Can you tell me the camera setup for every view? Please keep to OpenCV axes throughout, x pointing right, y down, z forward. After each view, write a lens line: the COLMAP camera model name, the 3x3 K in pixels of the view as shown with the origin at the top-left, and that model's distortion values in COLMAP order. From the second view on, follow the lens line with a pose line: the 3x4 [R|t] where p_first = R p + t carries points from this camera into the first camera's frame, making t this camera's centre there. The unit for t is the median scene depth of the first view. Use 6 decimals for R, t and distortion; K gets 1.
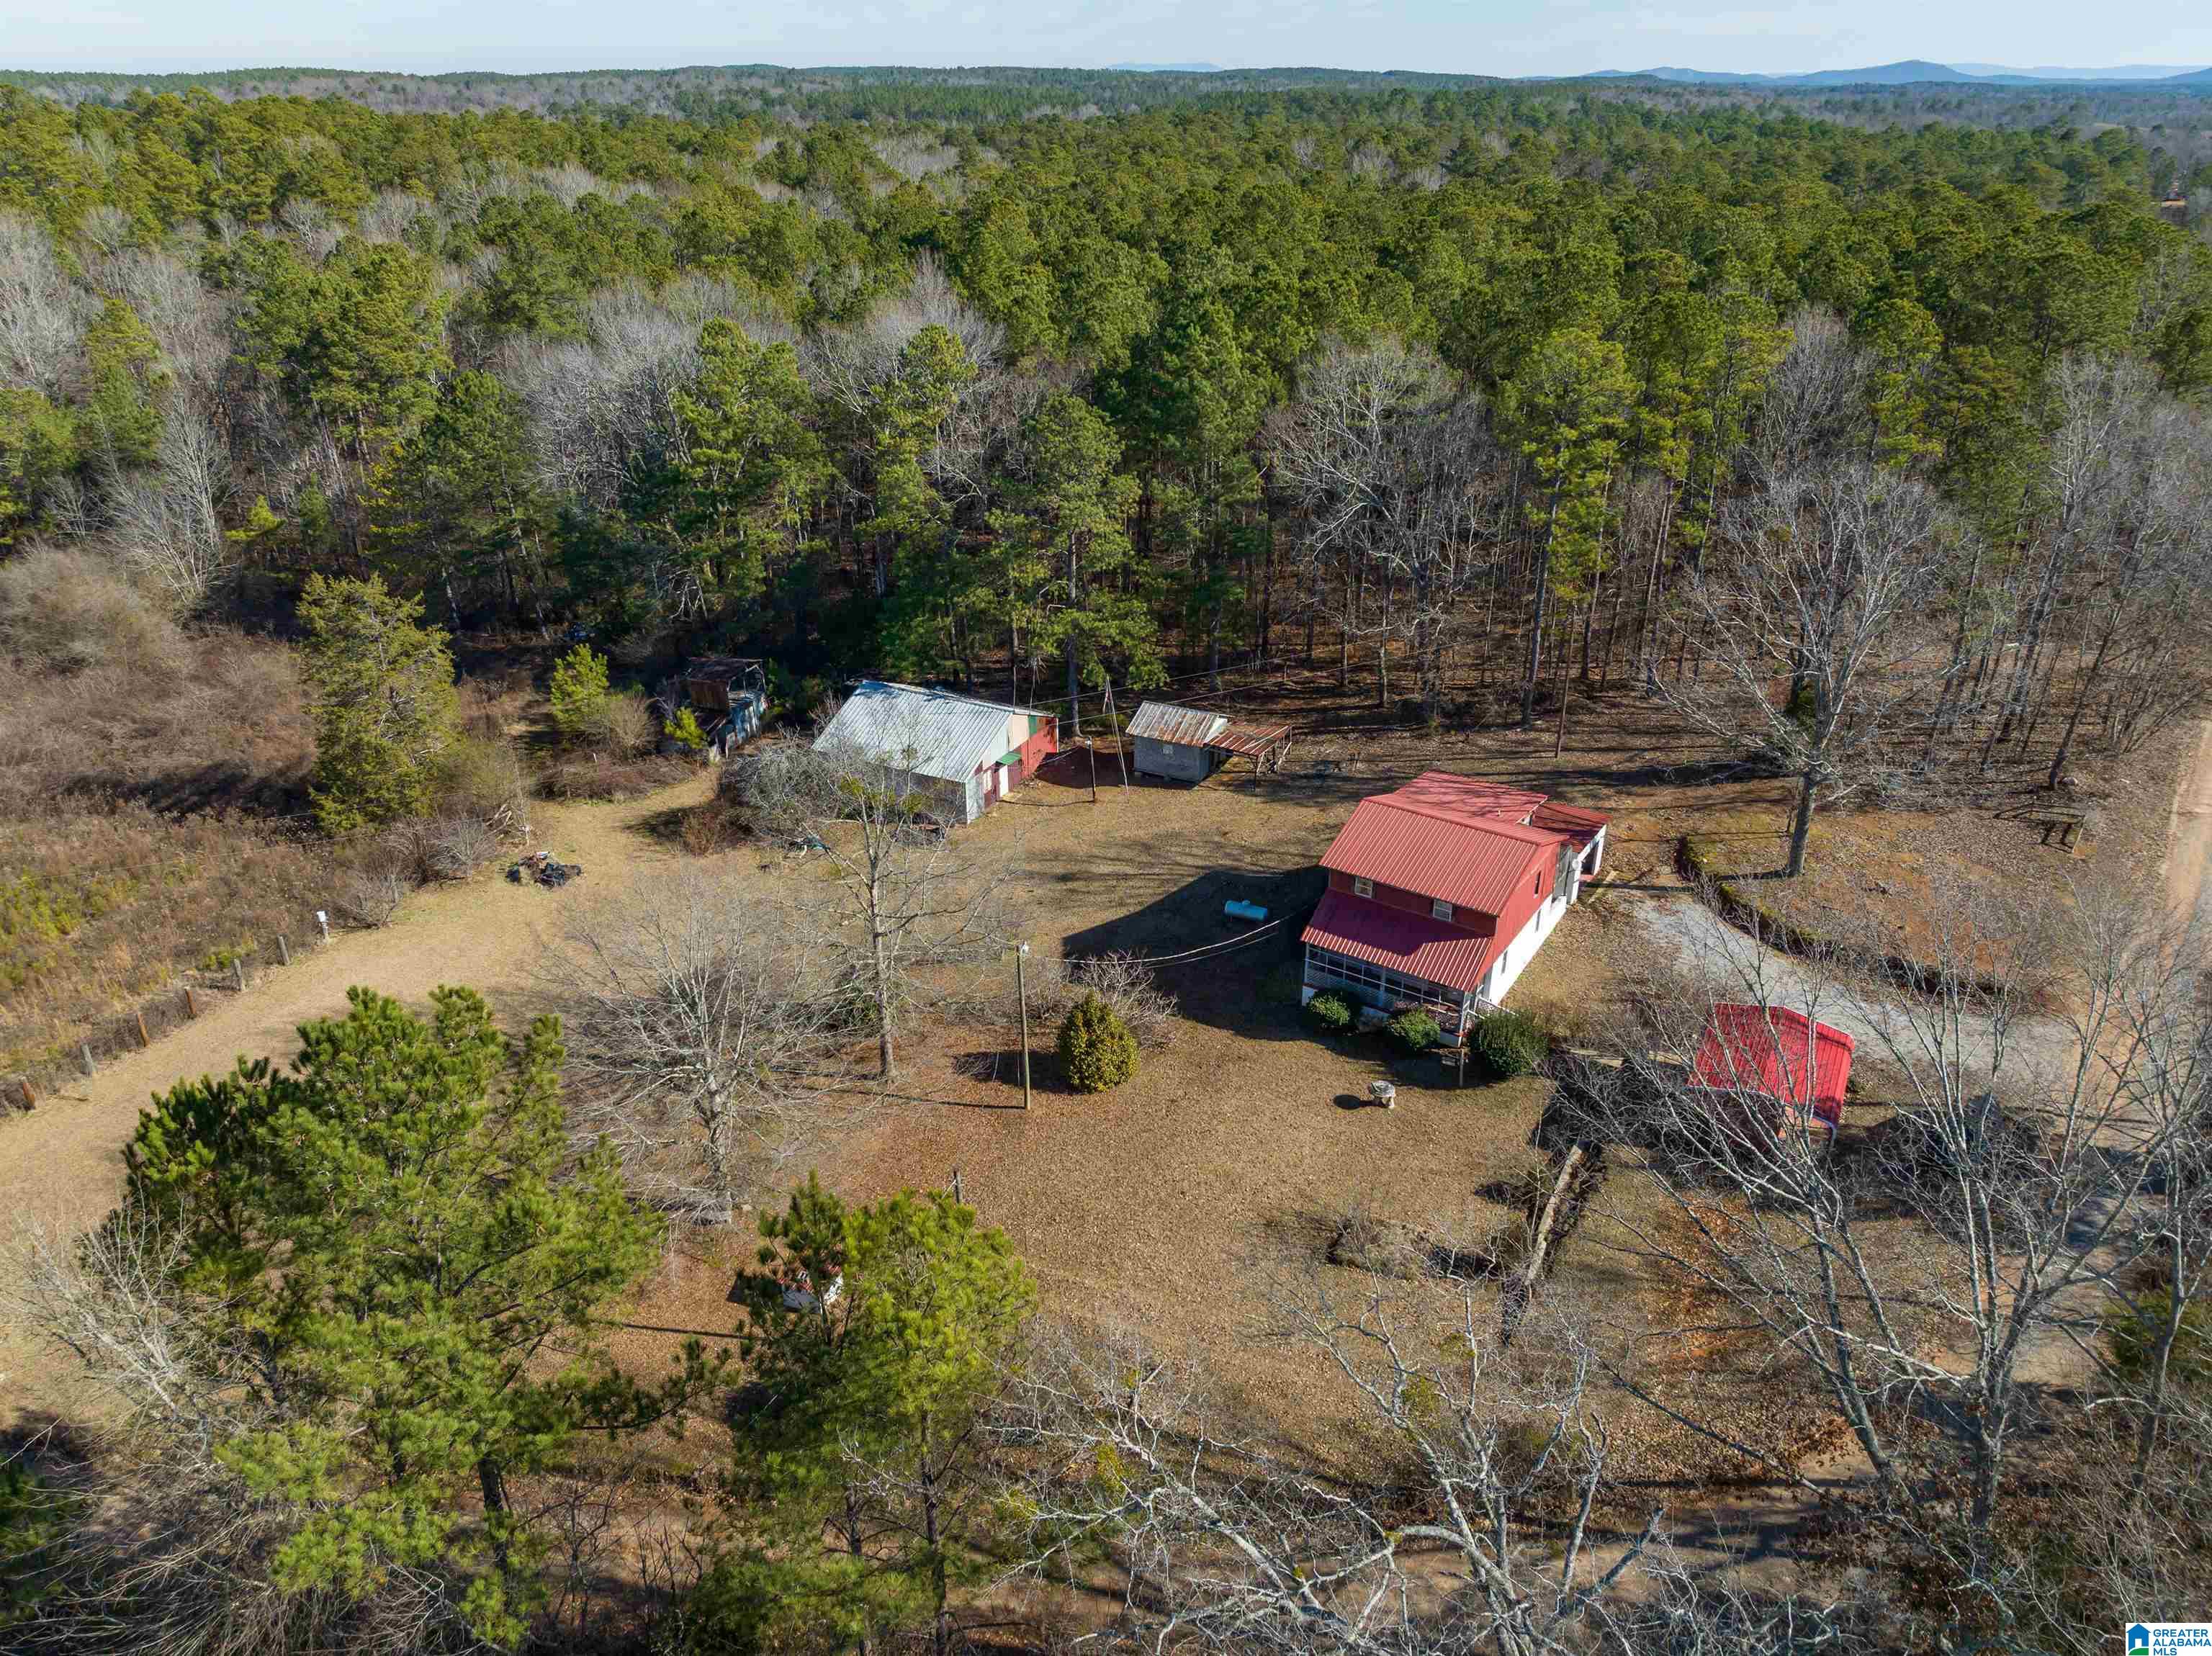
lens RADIAL K [[1562.2, 0, 1106.4], [0, 1562.2, 811.3], [0, 0, 1]] dist [-0.047091, 0.018453]
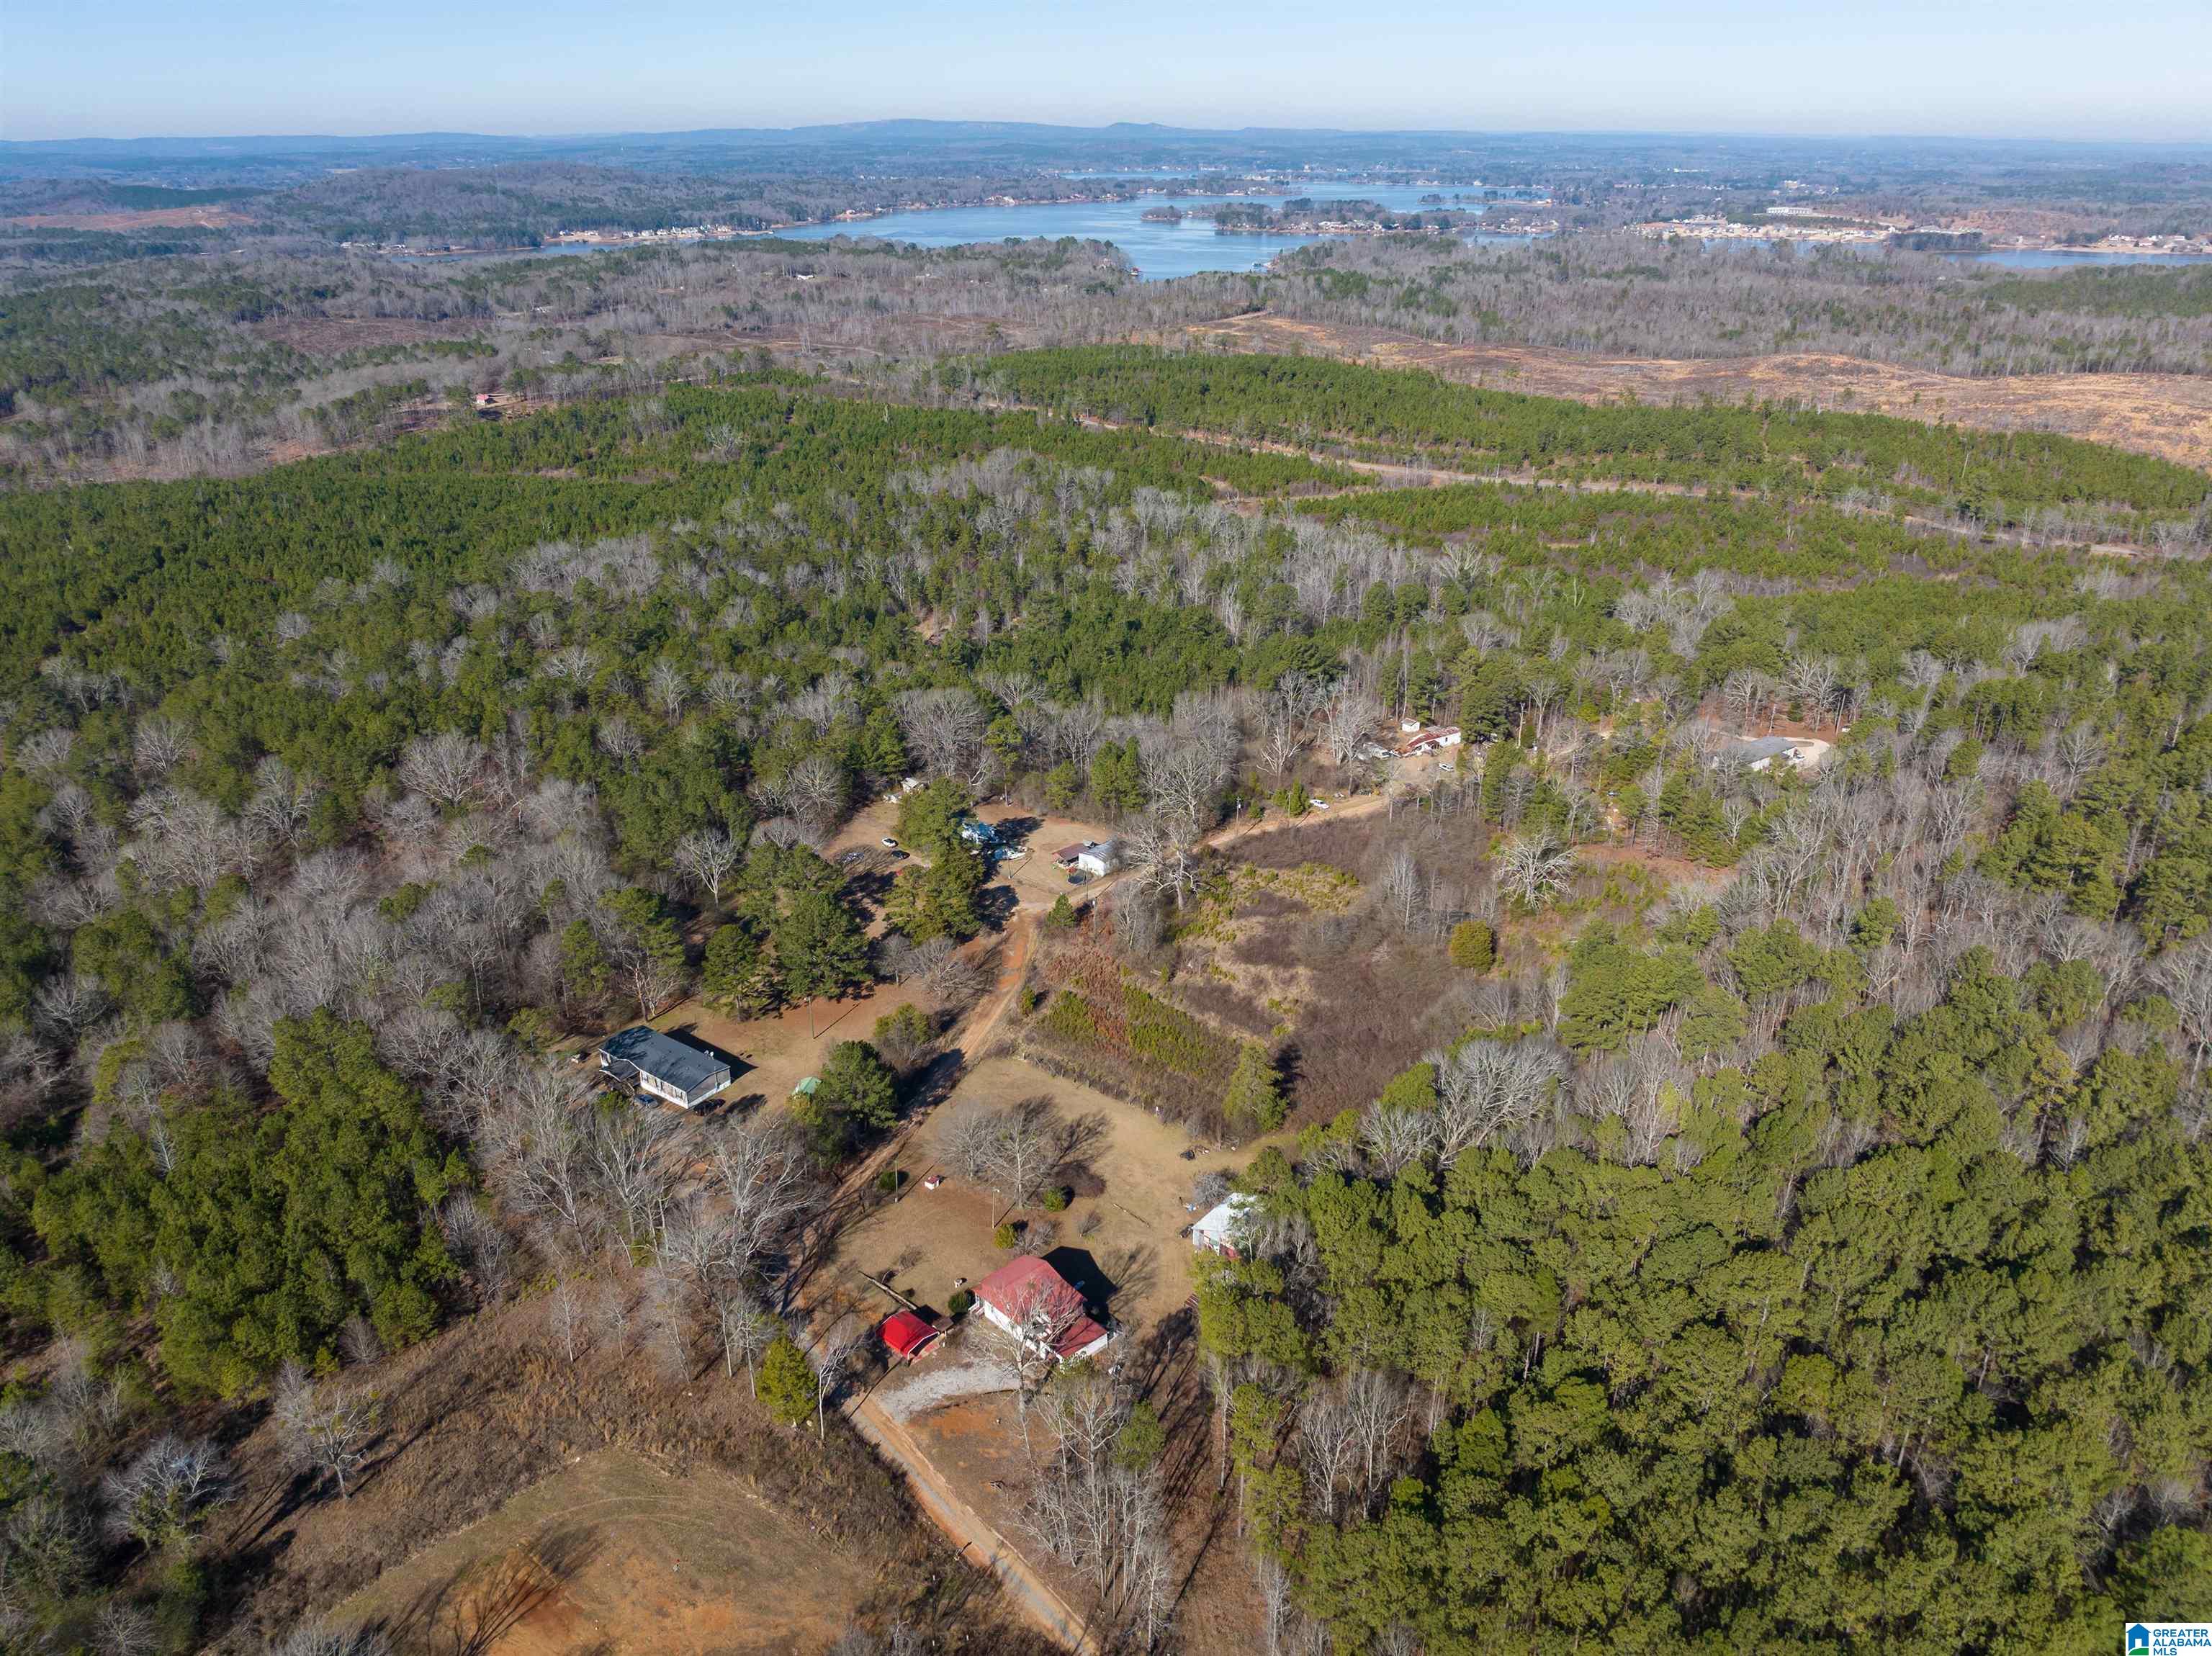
lens RADIAL K [[1562.2, 0, 1113.7], [0, 1562.2, 832.5], [0, 0, 1]] dist [-0.047091, 0.018453]
pose [[-0.217707, 0.405347, -0.887861, 2.003193], [-0.423781, 0.780199, 0.460108, -1.697825], [0.879212, 0.476427, 0.001924, 0.579738]]
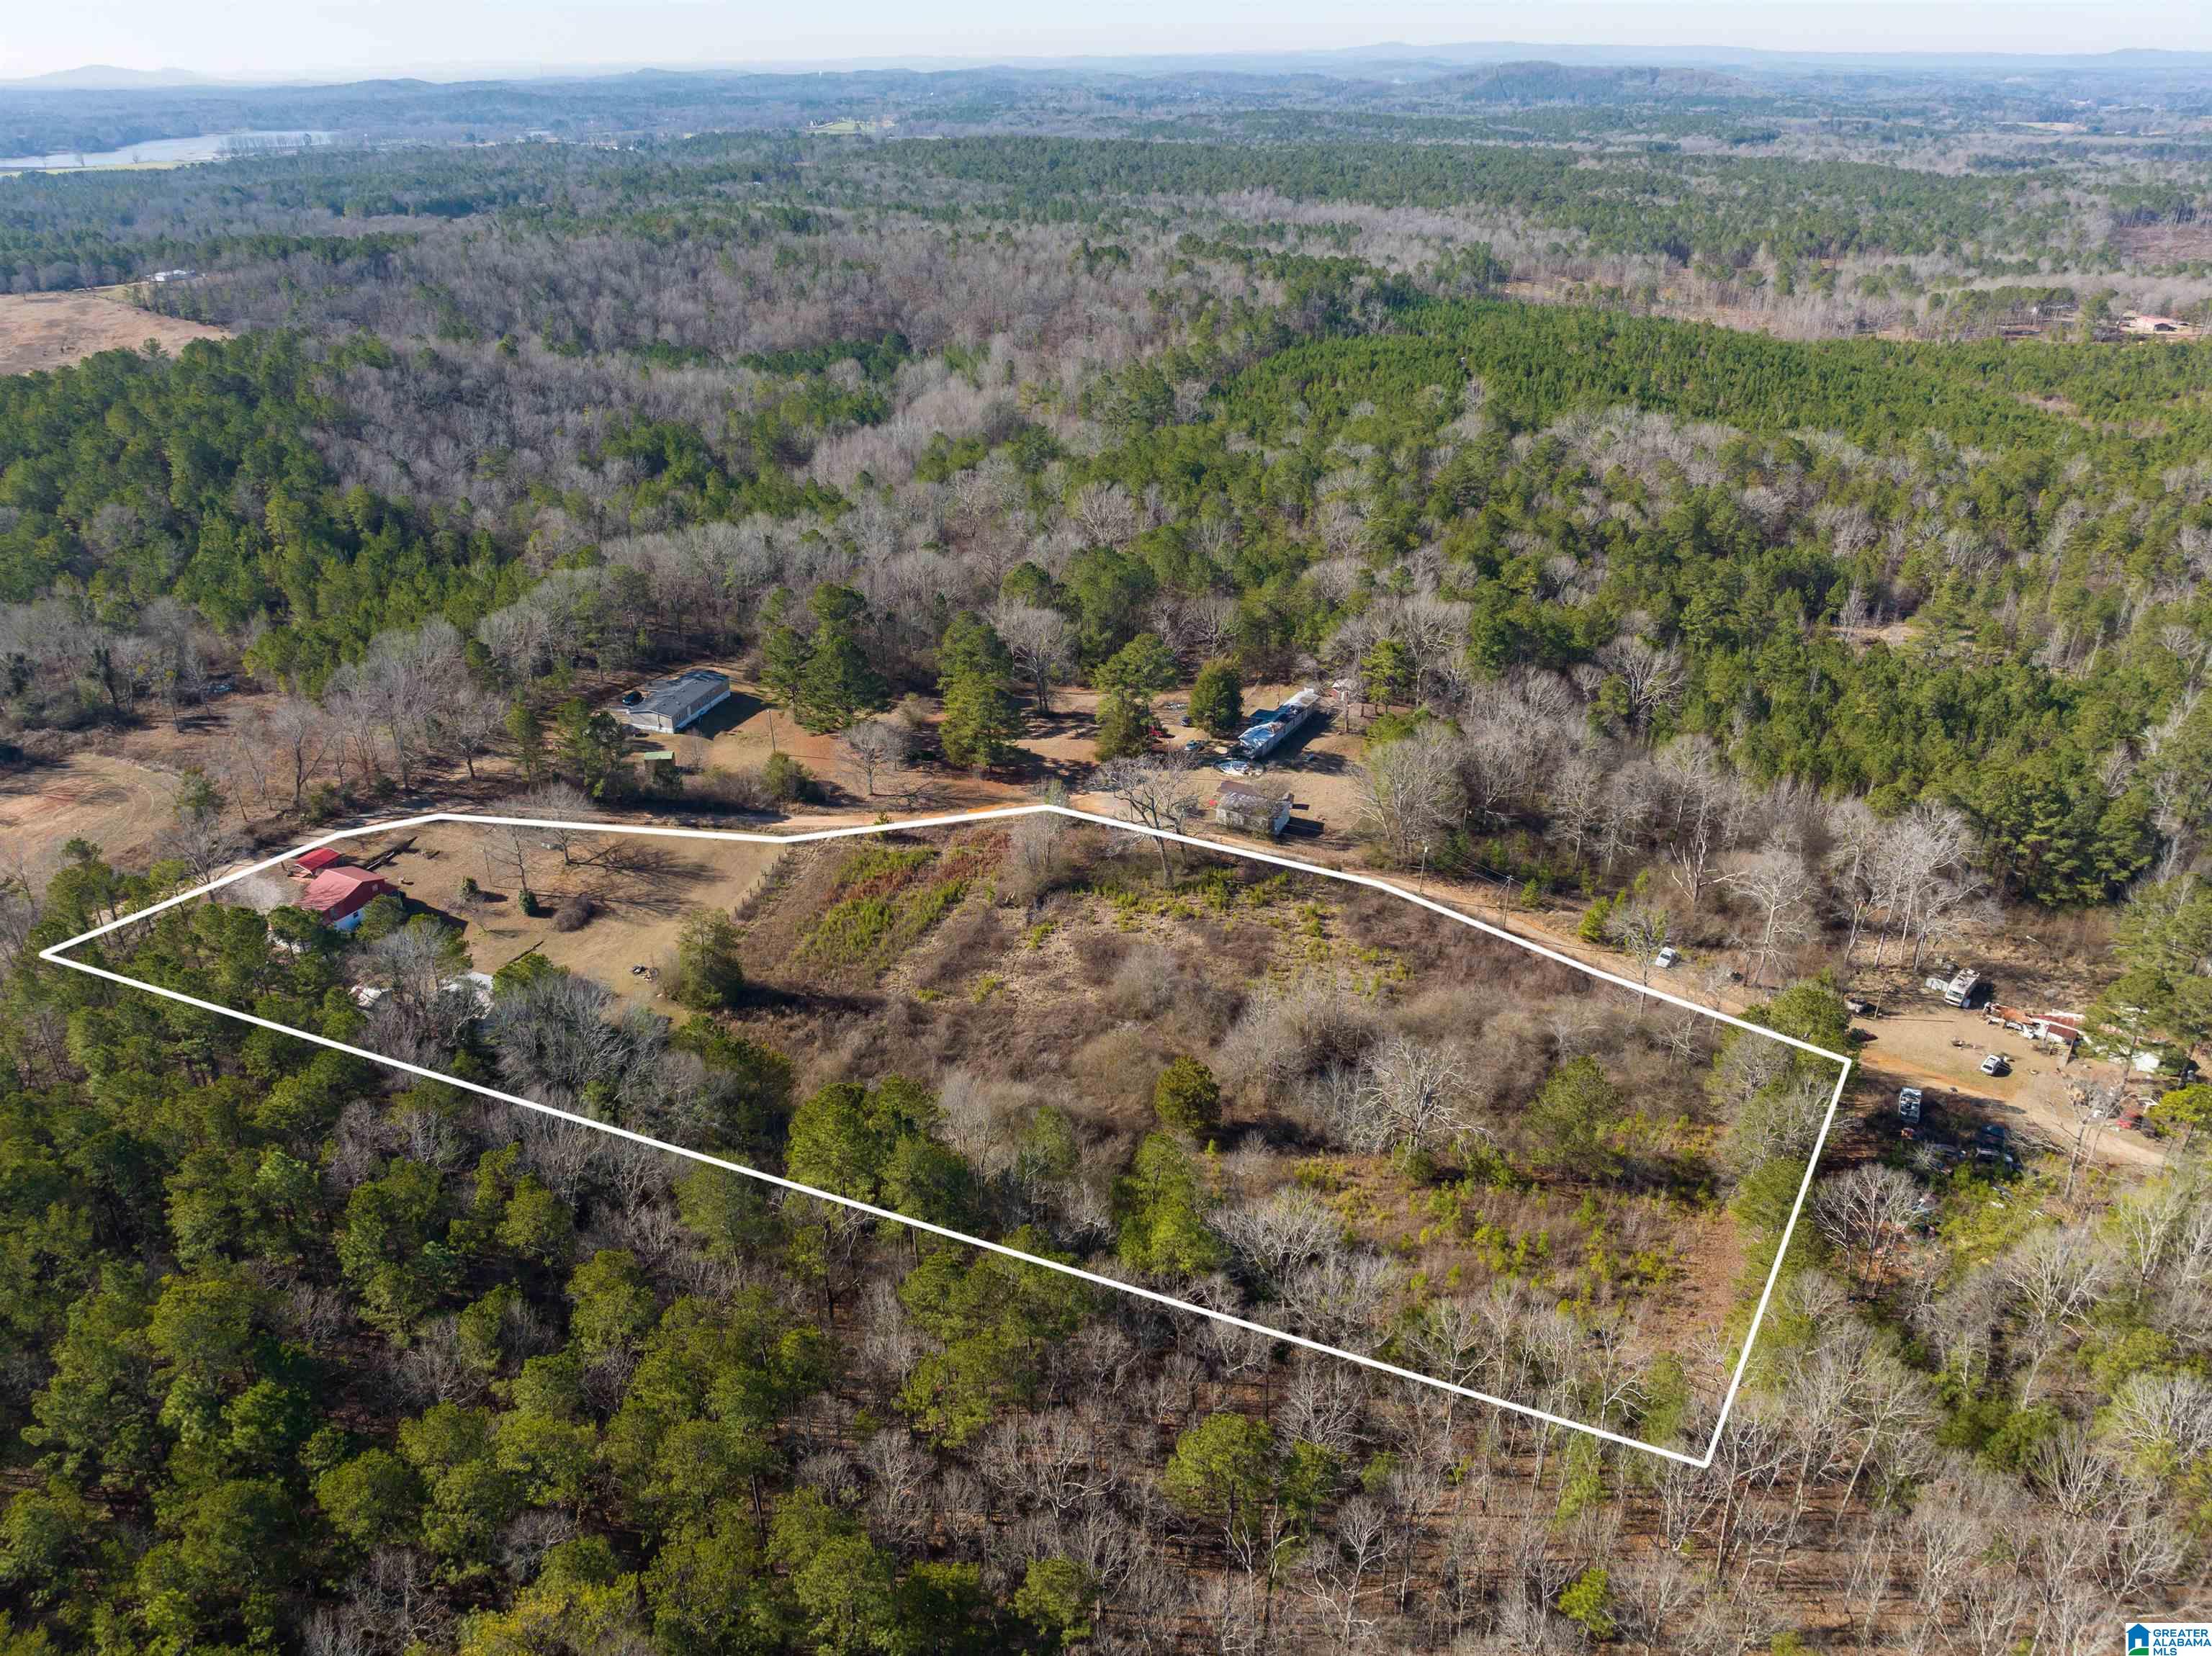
lens RADIAL K [[1562.2, 0, 1105.0], [0, 1562.2, 828.5], [0, 0, 1]] dist [-0.047091, 0.018453]
pose [[-0.995163, 0.047089, -0.086216, -0.926929], [-0.039200, 0.614382, 0.788034, -2.243941], [0.090077, 0.787602, -0.609564, 2.503041]]
